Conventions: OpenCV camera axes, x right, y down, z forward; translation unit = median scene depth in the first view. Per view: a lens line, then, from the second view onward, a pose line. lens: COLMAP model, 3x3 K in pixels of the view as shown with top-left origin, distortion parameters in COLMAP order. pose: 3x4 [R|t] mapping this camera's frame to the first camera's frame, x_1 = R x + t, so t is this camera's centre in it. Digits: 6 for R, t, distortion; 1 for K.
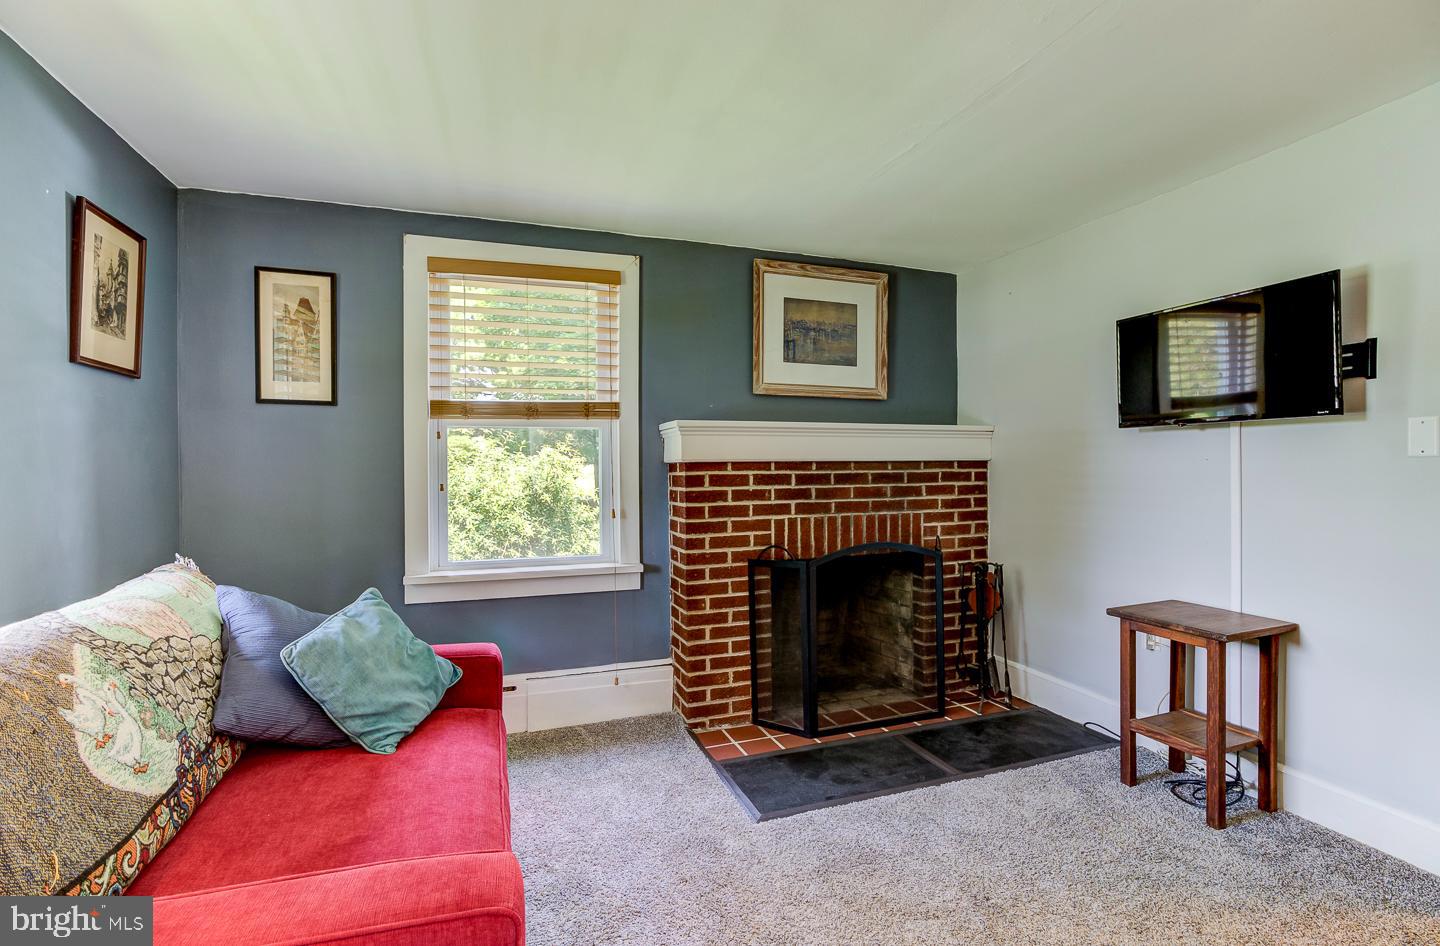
lens RADIAL K [[695.0, 0, 724.1], [0, 695.0, 469.8], [0, 0, 1]] dist [0.010831, 0.004345]
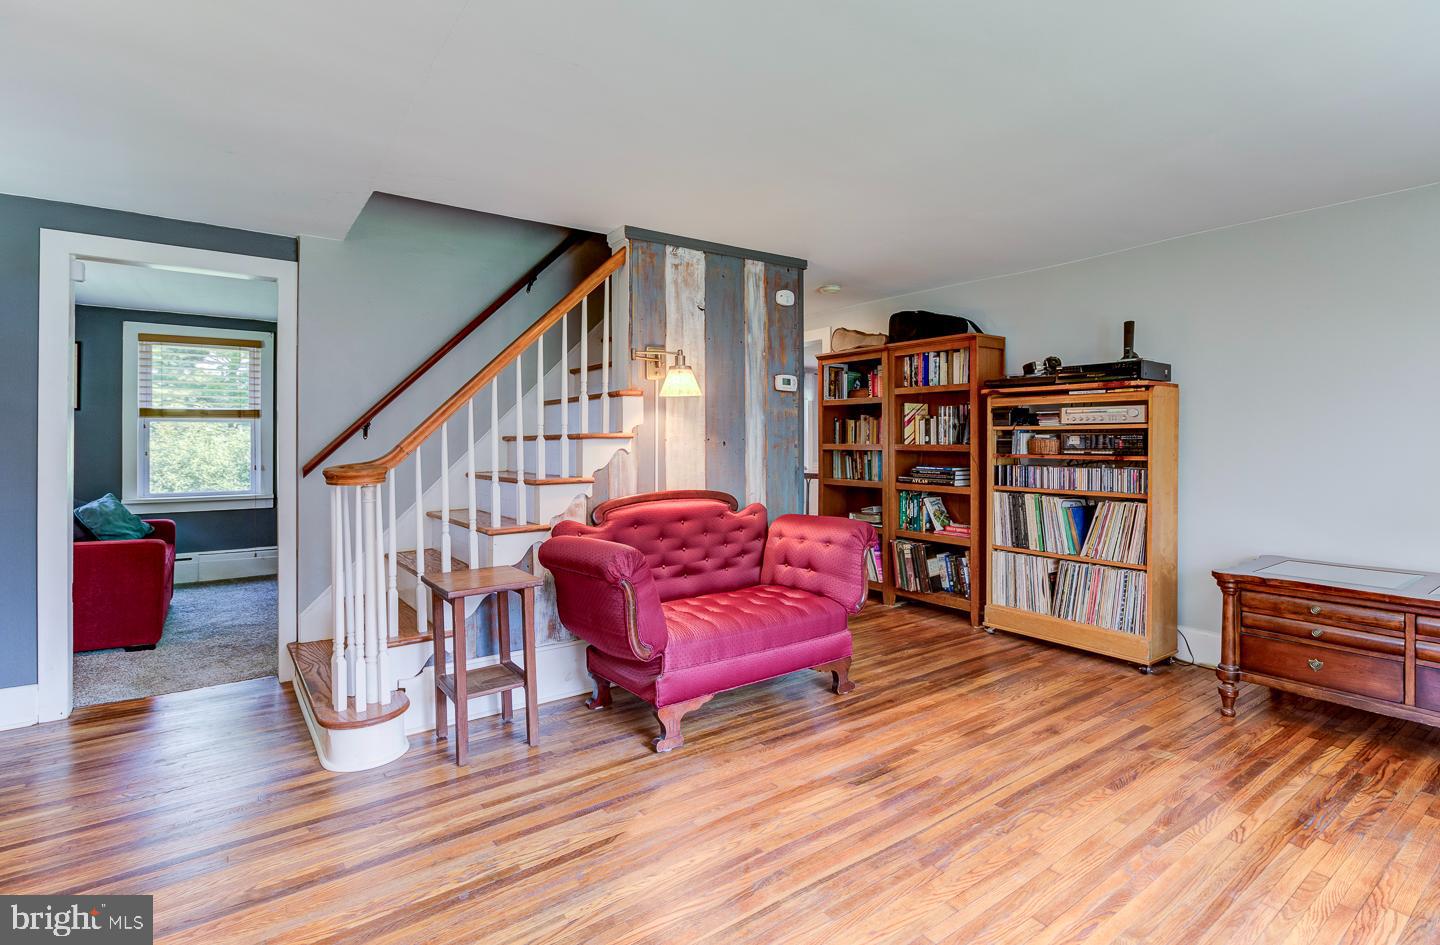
lens RADIAL K [[695.0, 0, 723.0], [0, 695.0, 448.6], [0, 0, 1]] dist [0.010831, 0.004345]
pose [[0.956440, 0.009743, 0.291766, 0.495055], [-0.011102, 0.999934, 0.003000, -0.010085], [-0.291717, -0.006109, 0.956485, -1.181251]]
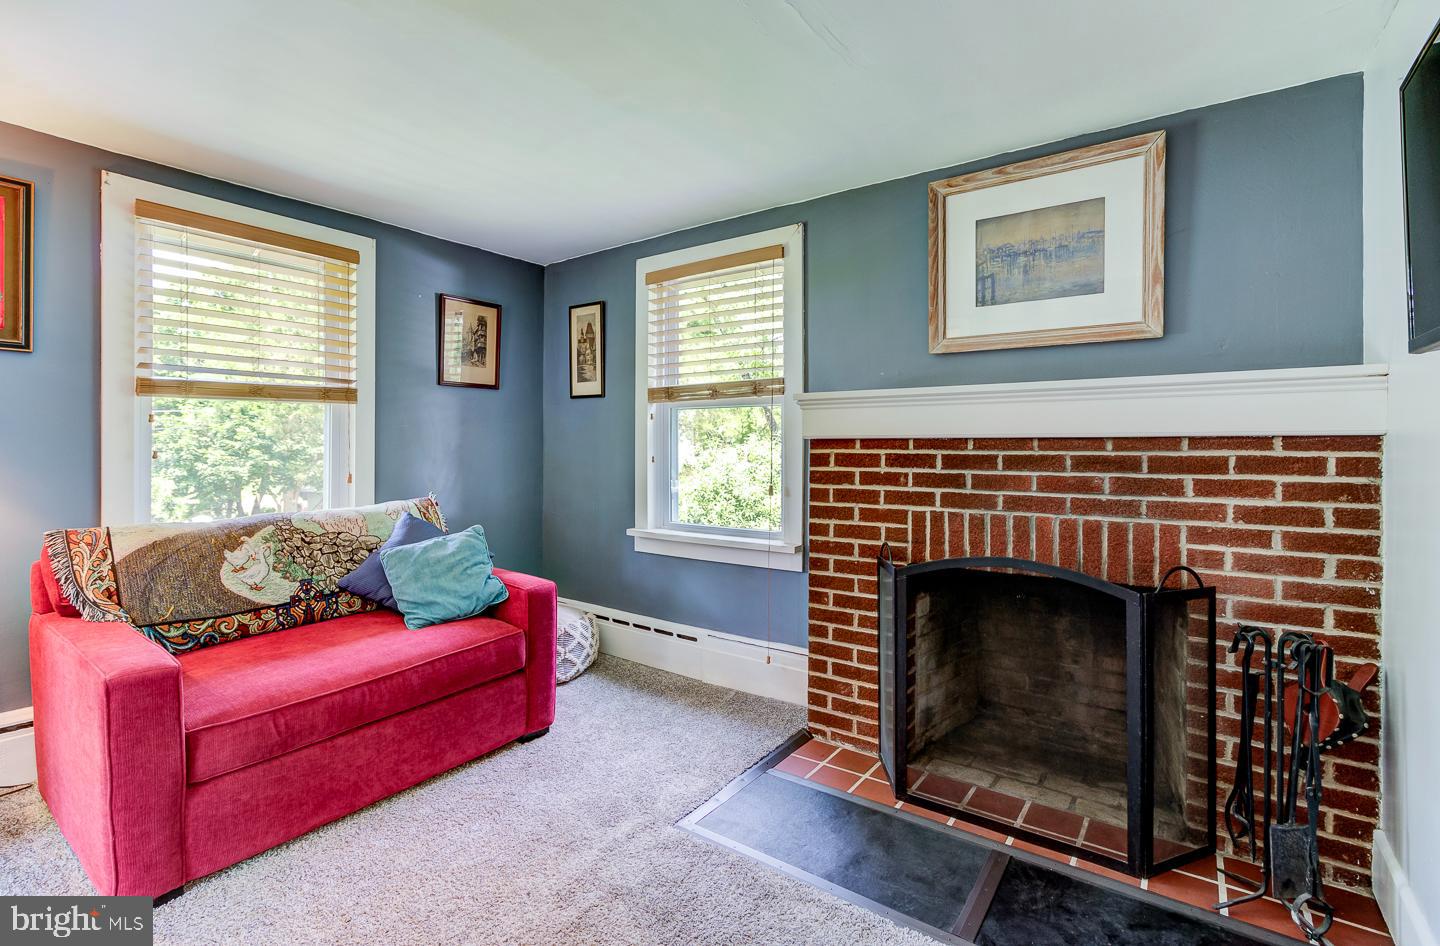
lens RADIAL K [[695.0, 0, 723.6], [0, 695.0, 442.2], [0, 0, 1]] dist [0.010831, 0.004345]
pose [[0.545346, 0.004866, -0.838197, 0.616407], [-0.008174, 0.999966, 0.000487, -0.005702], [0.838171, 0.006585, 0.545367, 0.387391]]
